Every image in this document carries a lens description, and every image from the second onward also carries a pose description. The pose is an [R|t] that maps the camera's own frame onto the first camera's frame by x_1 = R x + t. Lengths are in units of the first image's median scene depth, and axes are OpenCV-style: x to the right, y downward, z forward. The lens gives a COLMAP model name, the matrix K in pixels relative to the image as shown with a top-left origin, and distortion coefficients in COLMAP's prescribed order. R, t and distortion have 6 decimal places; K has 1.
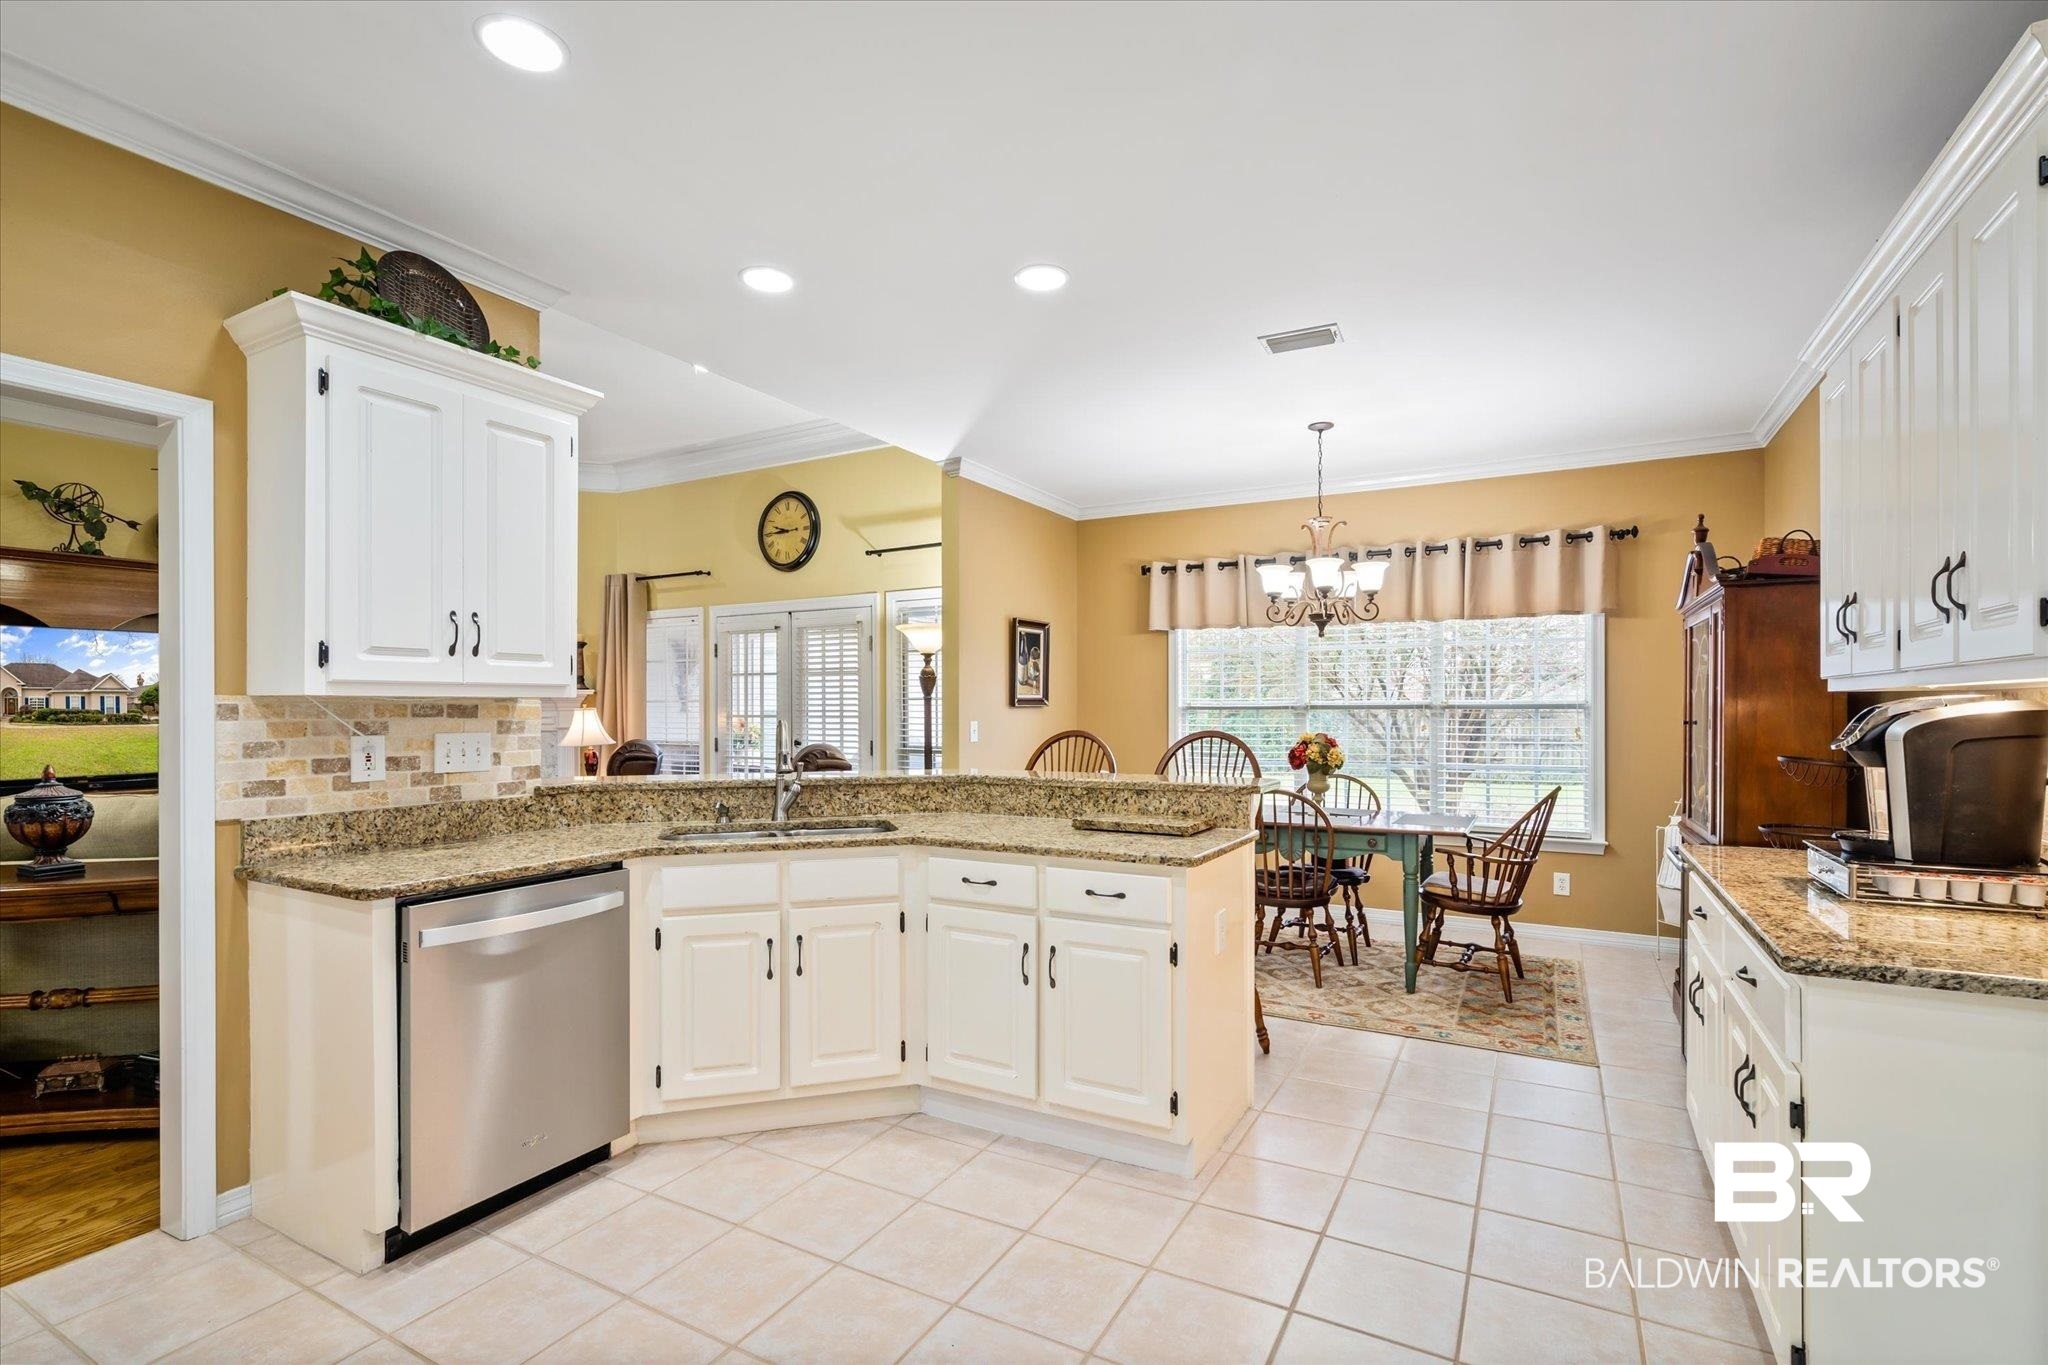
lens RADIAL K [[939.5, 0, 1024.4], [0, 939.5, 713.5], [0, 0, 1]] dist [0.000420, 0.000034]
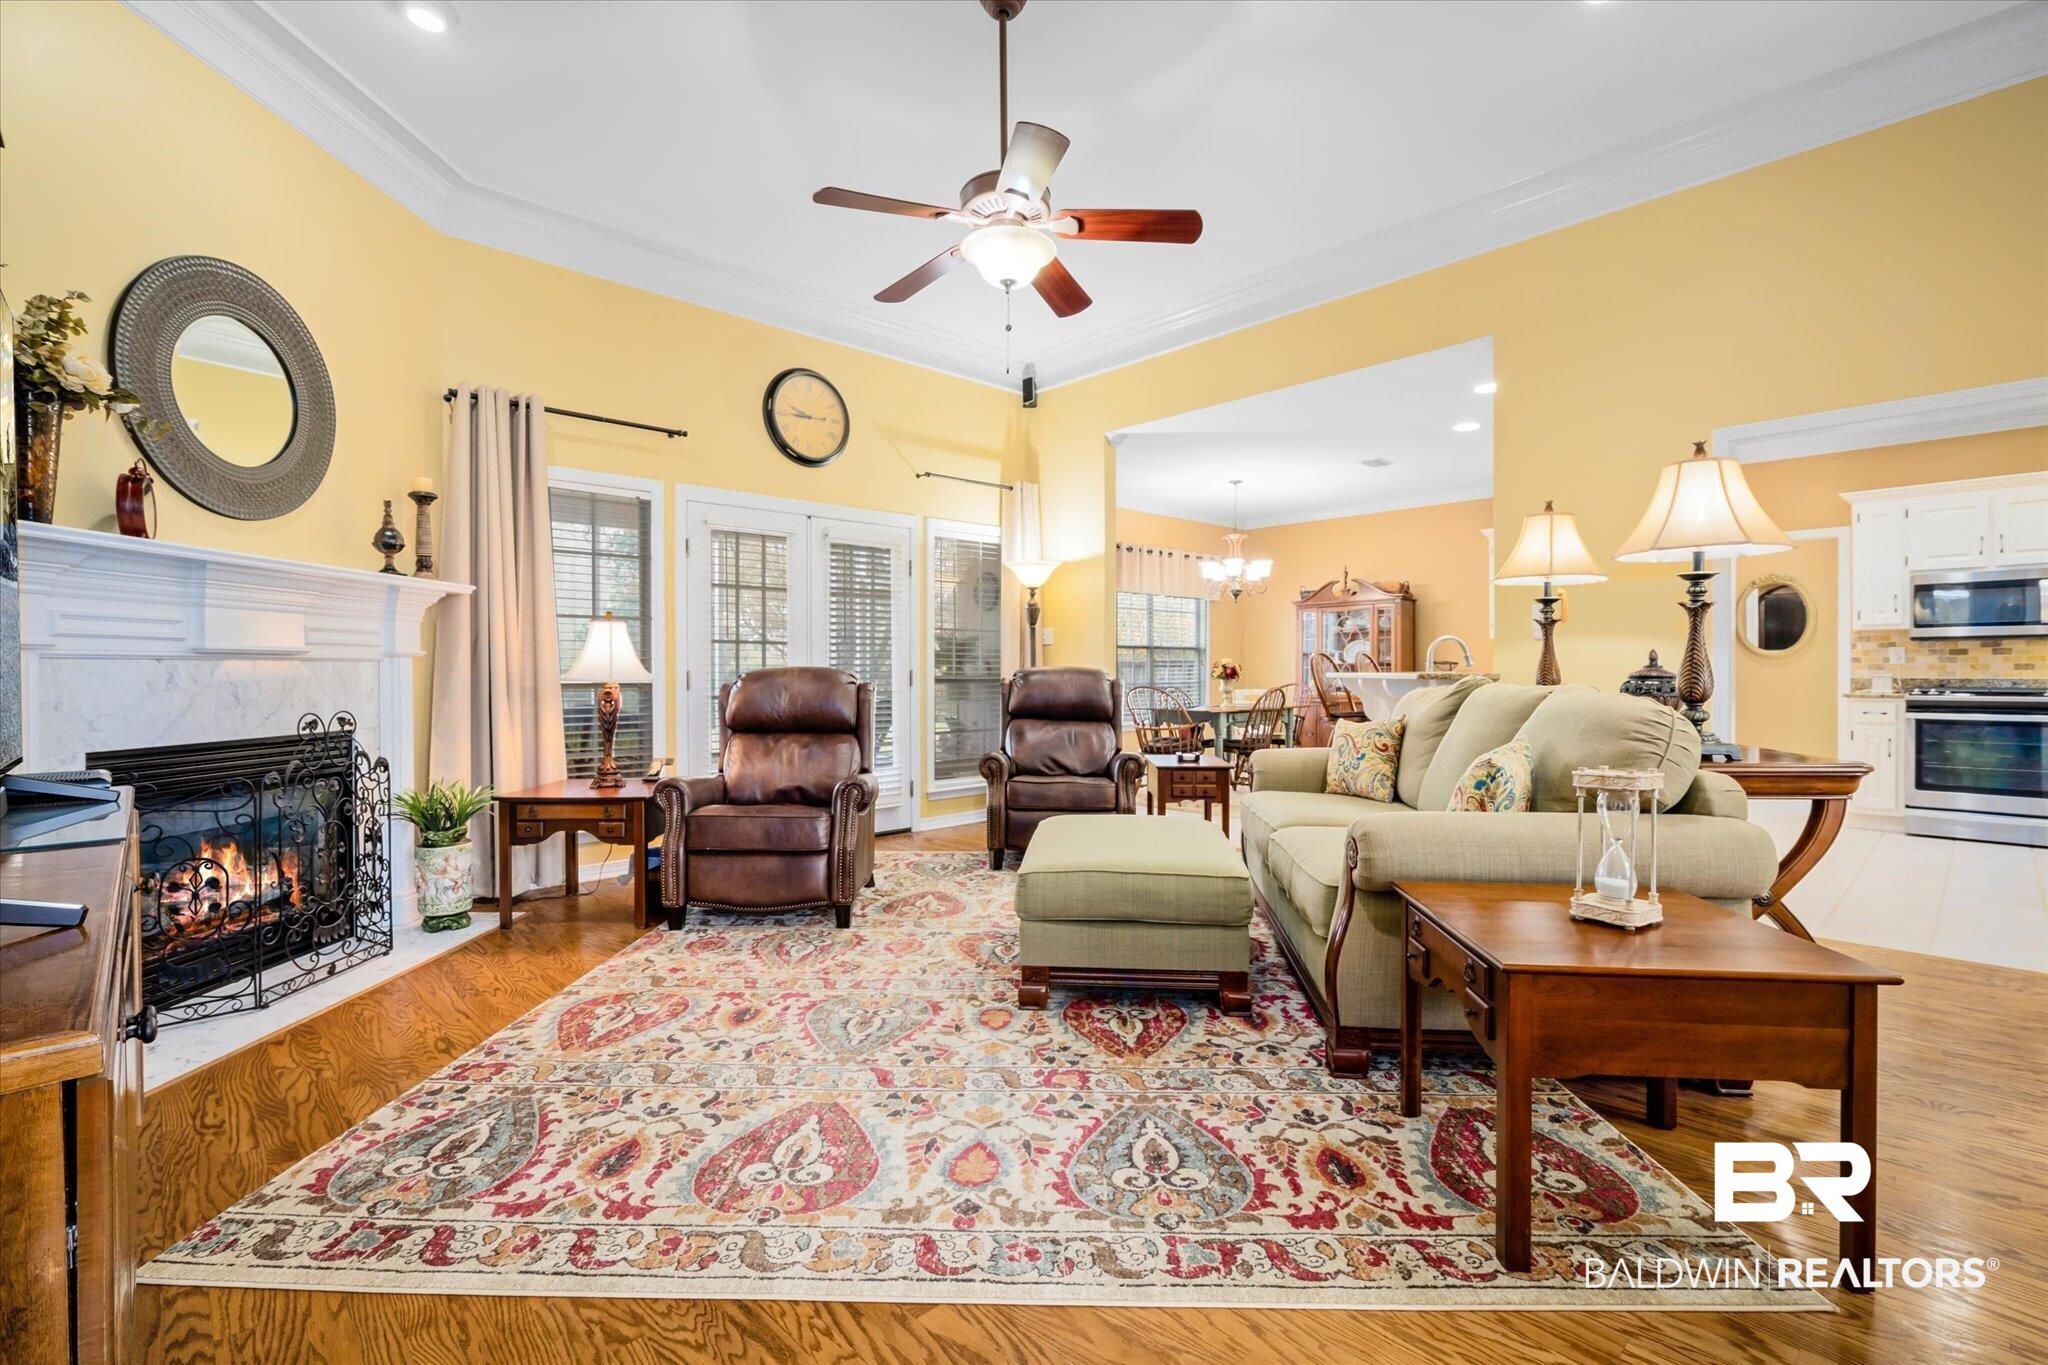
lens RADIAL K [[932.3, 0, 1024.0], [0, 932.3, 682.5], [0, 0, 1]] dist [-0.000121, -0.000036]
pose [[0.304391, -0.008912, 0.952506, -1.001046], [0.006940, 0.999950, 0.007138, 0.034928], [-0.952522, 0.004438, 0.304438, 0.586926]]
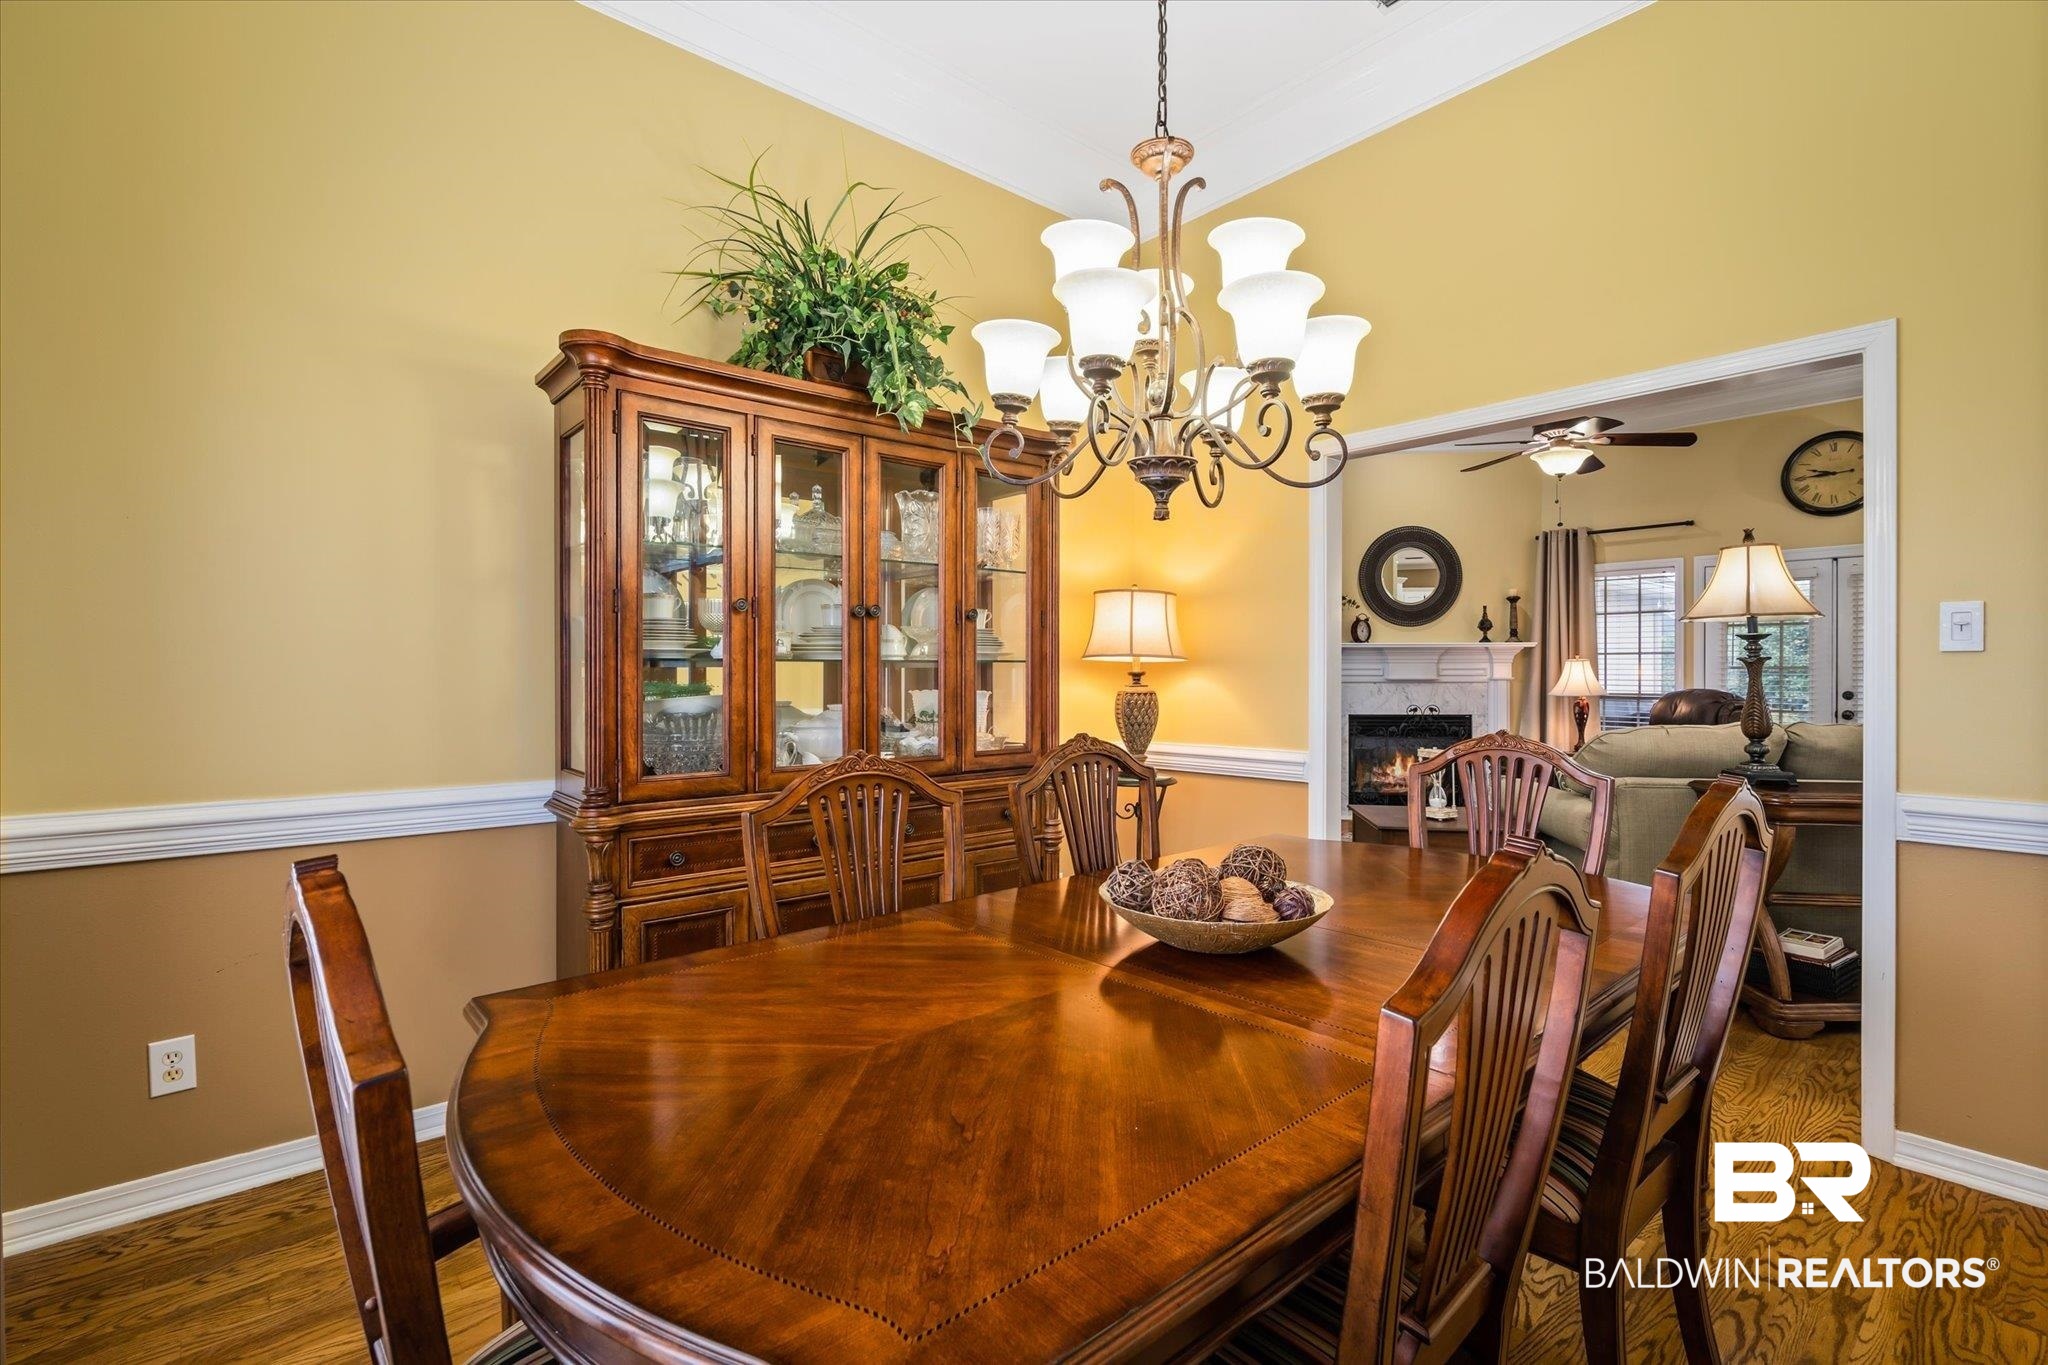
lens RADIAL K [[932.3, 0, 1024.0], [0, 932.3, 682.5], [0, 0, 1]] dist [-0.000121, -0.000036]
pose [[0.939919, 0.005385, -0.341354, -0.719520], [-0.003584, 0.999976, 0.005907, 0.017208], [0.341377, -0.004328, 0.939916, -0.182726]]
